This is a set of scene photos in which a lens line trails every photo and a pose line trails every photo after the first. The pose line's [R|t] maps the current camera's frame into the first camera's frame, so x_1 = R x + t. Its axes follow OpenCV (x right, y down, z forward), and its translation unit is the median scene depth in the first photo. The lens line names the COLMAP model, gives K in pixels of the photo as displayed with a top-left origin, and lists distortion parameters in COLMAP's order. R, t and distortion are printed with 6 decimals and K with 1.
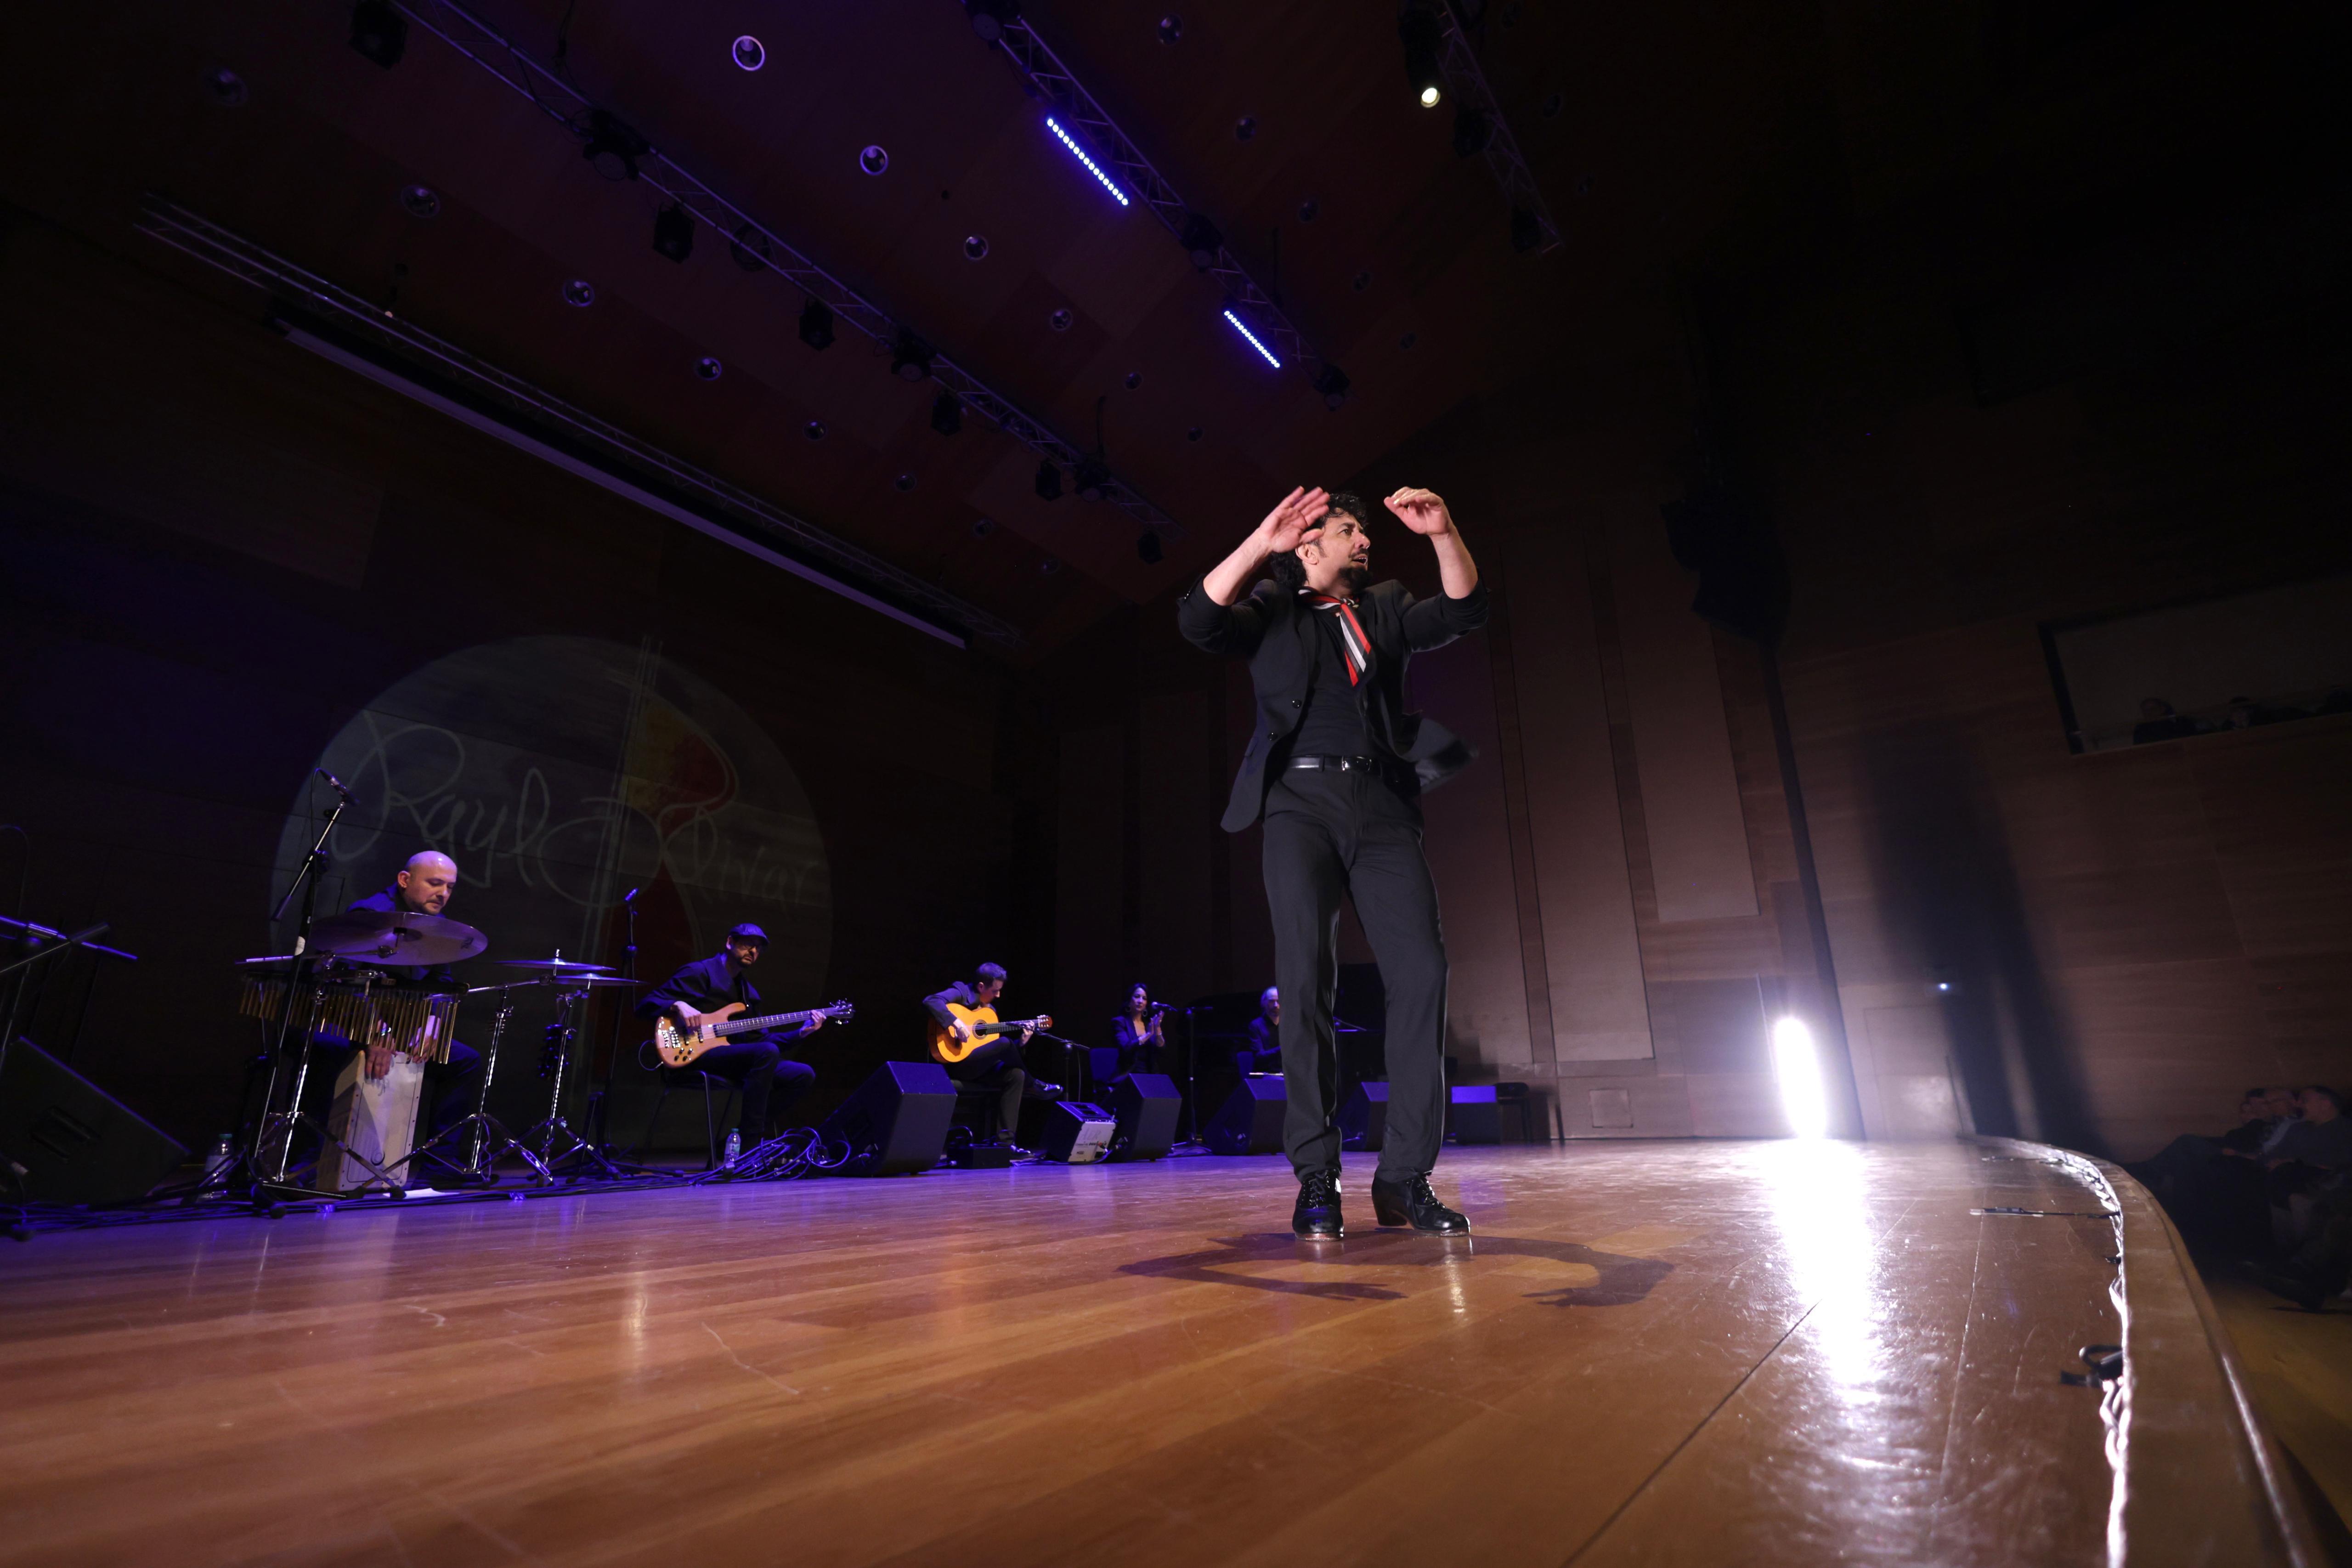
lens RADIAL K [[1064.5, 0, 1177.9], [0, 1064.5, 795.7], [0, 0, 1]] dist [-0.001070, 0.013335]
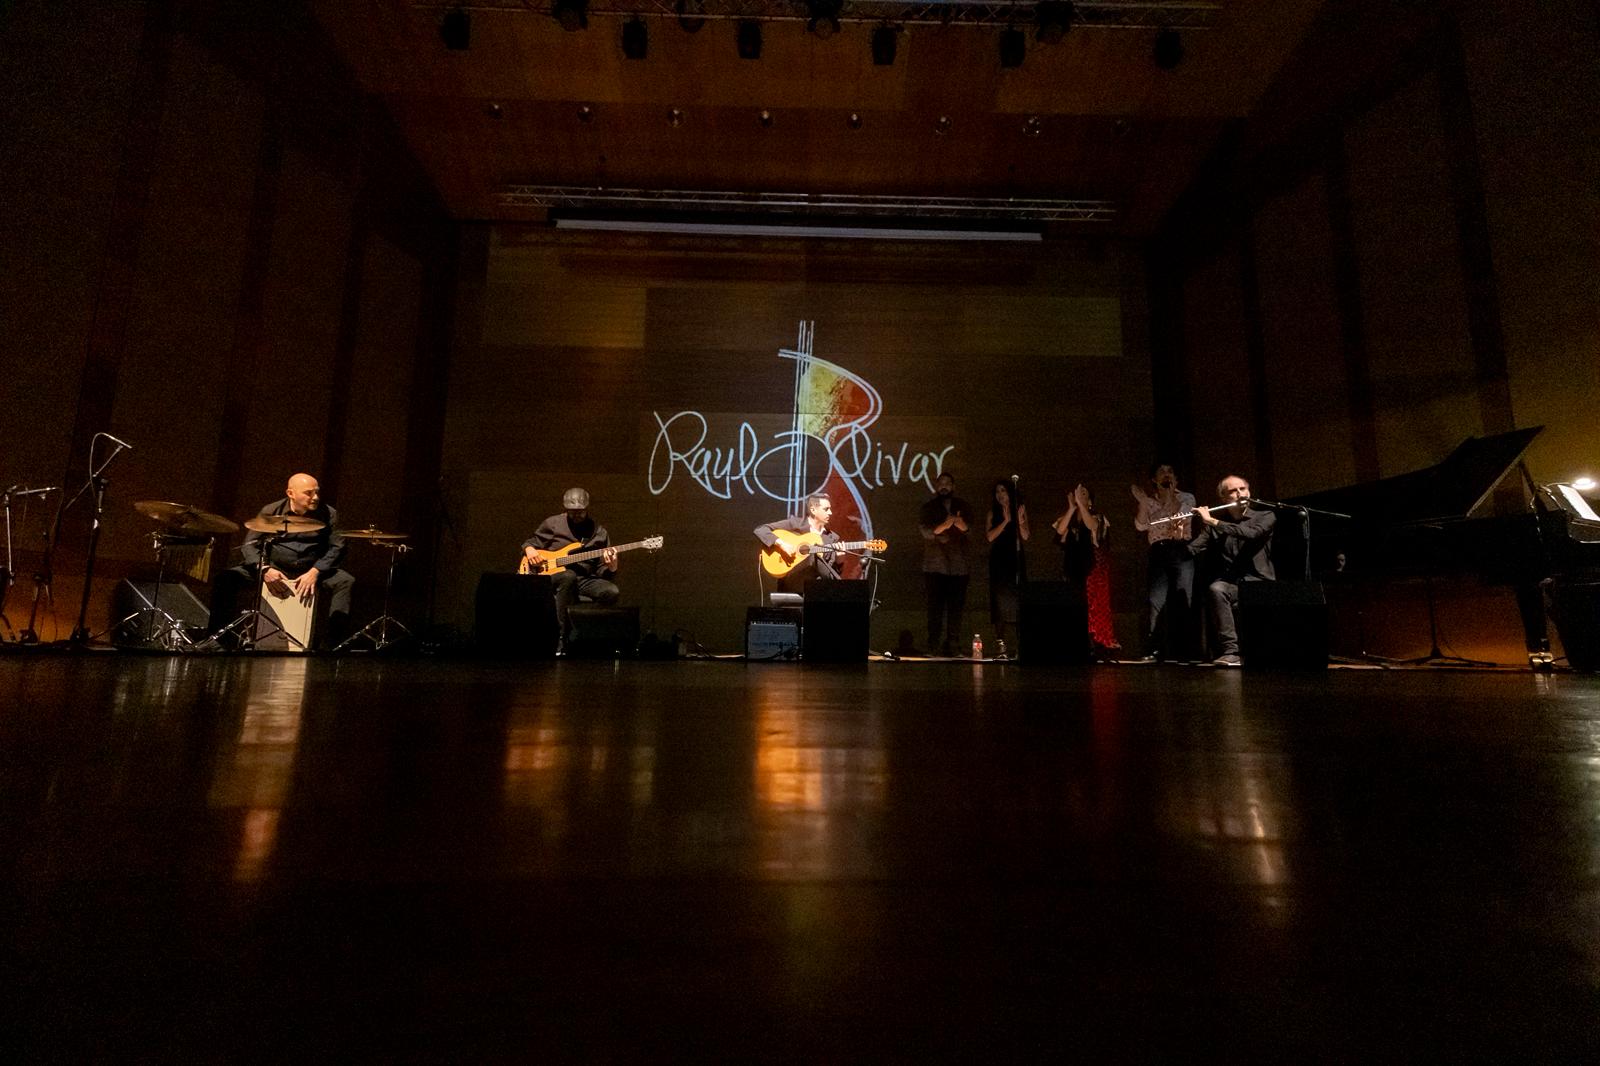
lens RADIAL K [[724.1, 0, 801.3], [0, 724.1, 540.9], [0, 0, 1]] dist [-0.001070, 0.013335]
pose [[0.618713, -0.098465, -0.779422, 0.312019], [0.218549, 0.974525, 0.050374, 0.118202], [0.754606, -0.201509, 0.624471, 0.347107]]
